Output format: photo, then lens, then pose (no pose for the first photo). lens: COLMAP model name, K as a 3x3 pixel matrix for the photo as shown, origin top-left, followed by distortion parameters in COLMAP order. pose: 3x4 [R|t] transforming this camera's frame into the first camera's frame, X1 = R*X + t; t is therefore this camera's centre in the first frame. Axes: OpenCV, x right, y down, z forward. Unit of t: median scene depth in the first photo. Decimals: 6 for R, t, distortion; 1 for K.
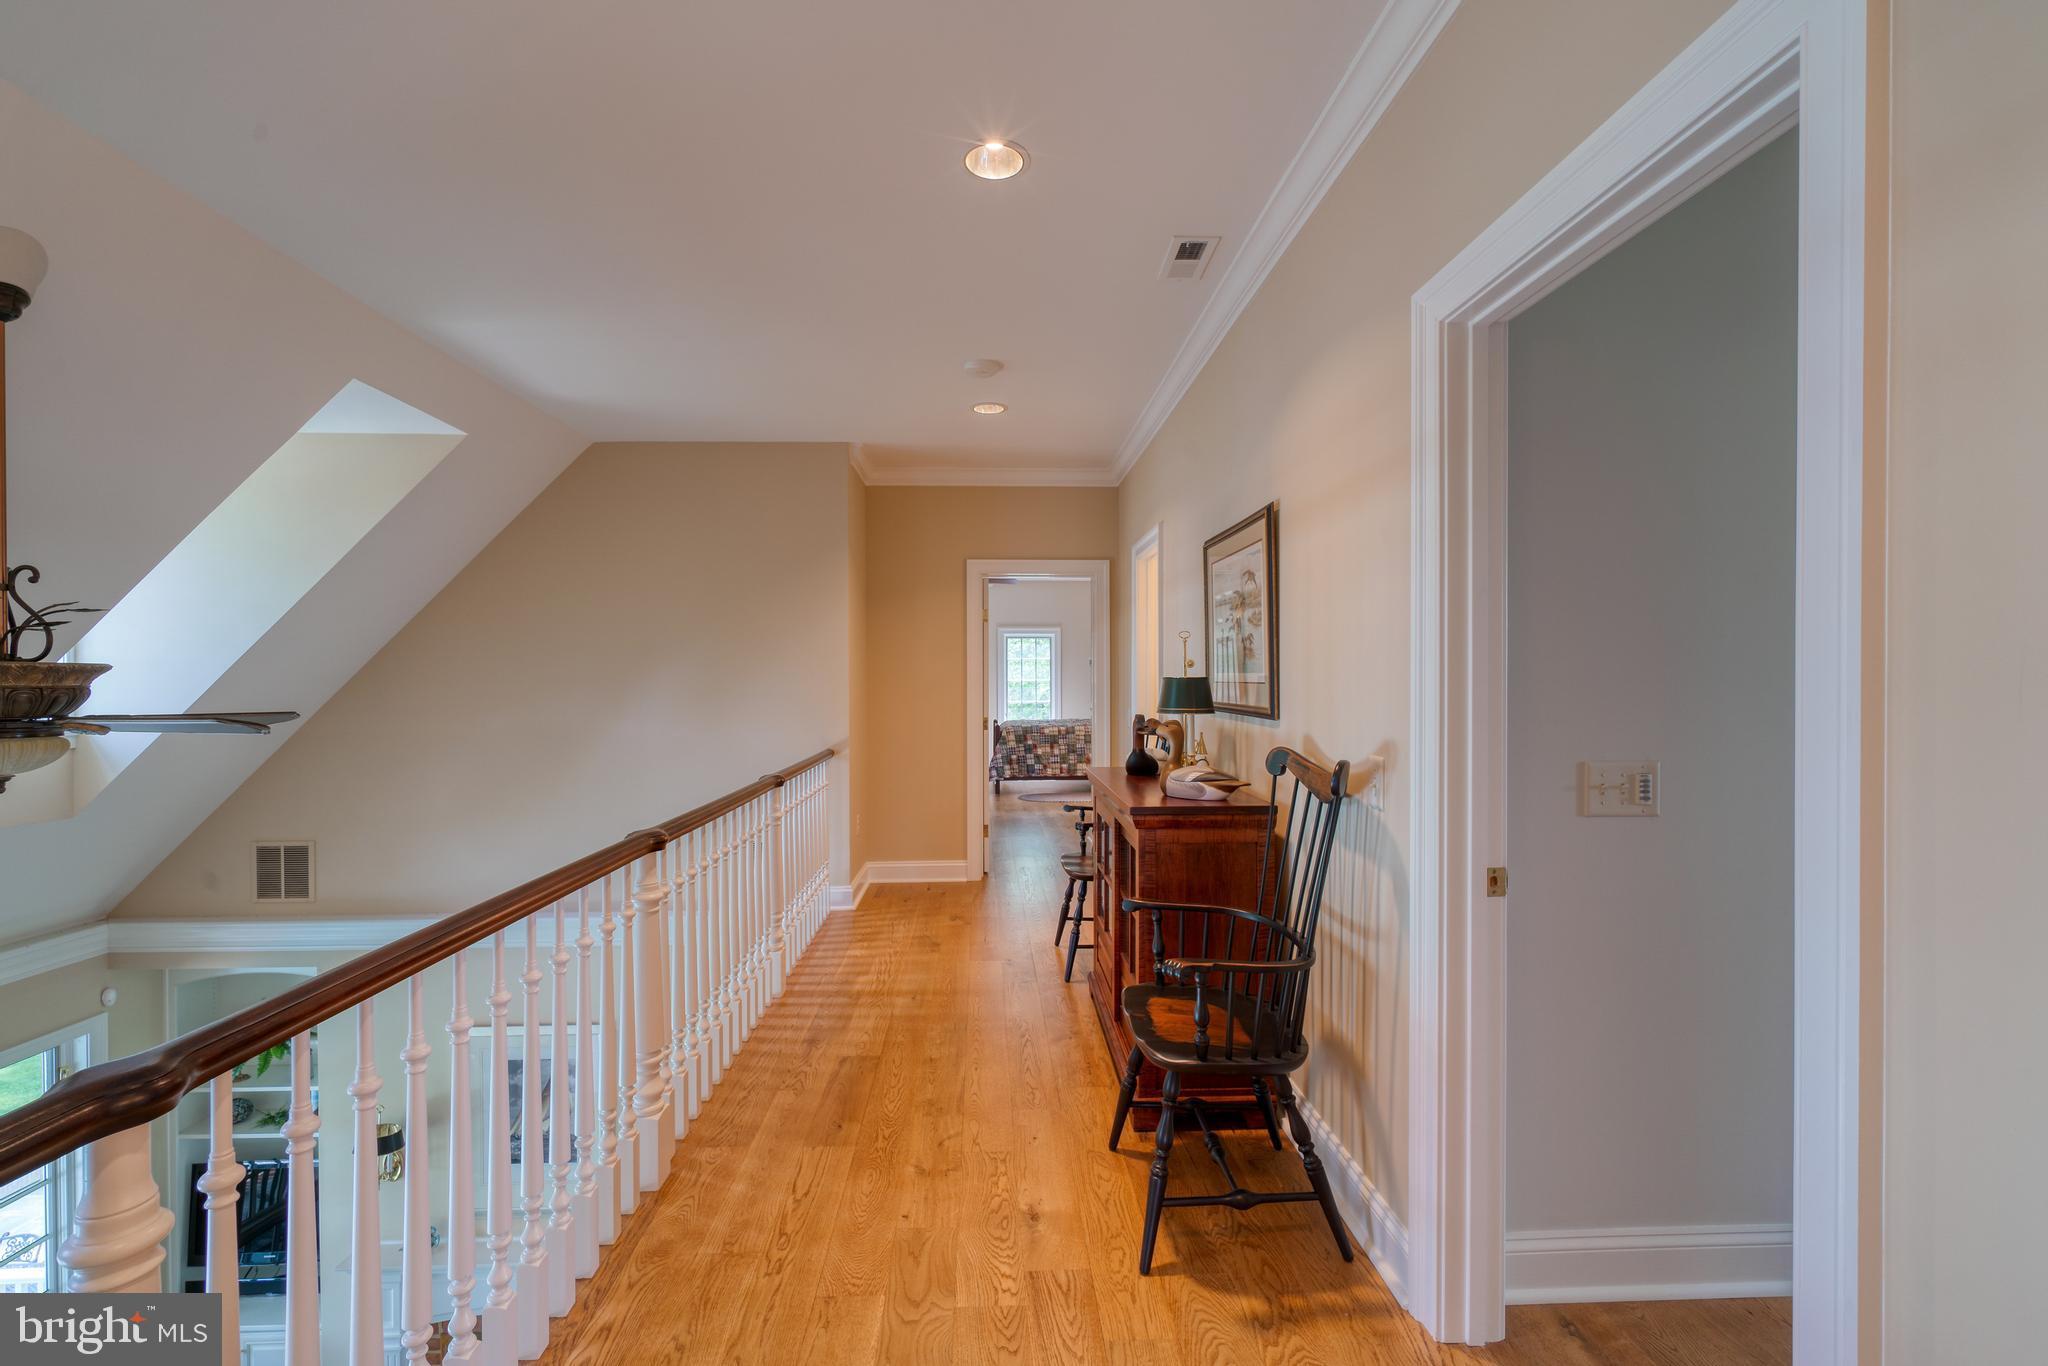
lens RADIAL K [[876.4, 0, 1031.3], [0, 876.4, 677.7], [0, 0, 1]] dist [-0.008623, -0.001398]
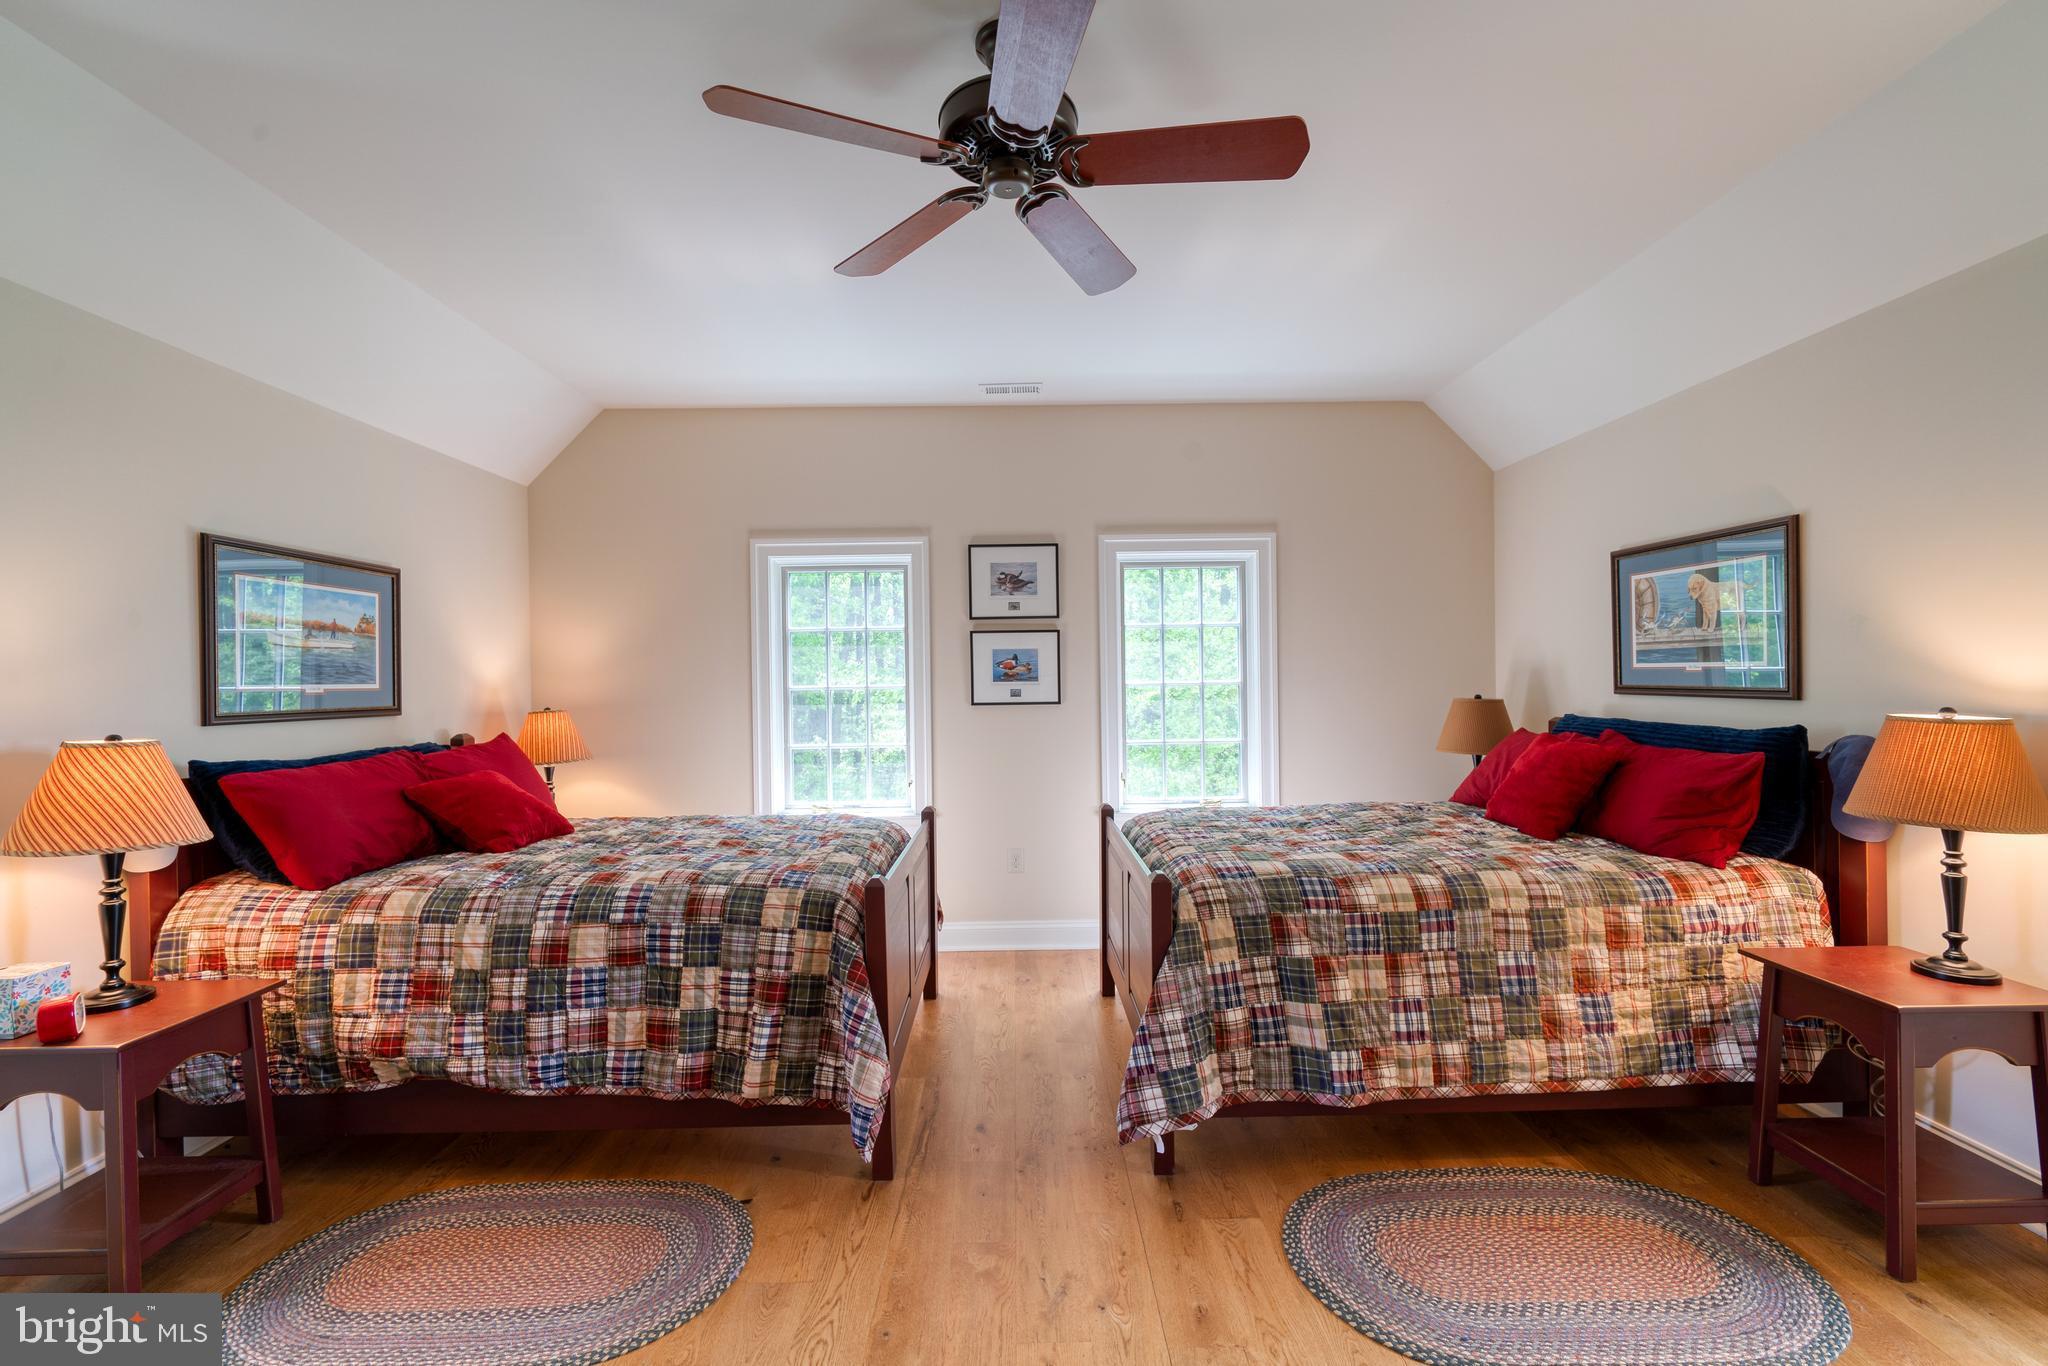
lens RADIAL K [[876.4, 0, 1019.8], [0, 876.4, 681.6], [0, 0, 1]] dist [-0.008623, -0.001398]
pose [[0.998721, -0.009714, -0.049615, -0.063055], [0.009420, 0.999937, -0.006138, 0.004188], [0.049672, 0.005663, 0.998750, 0.765301]]
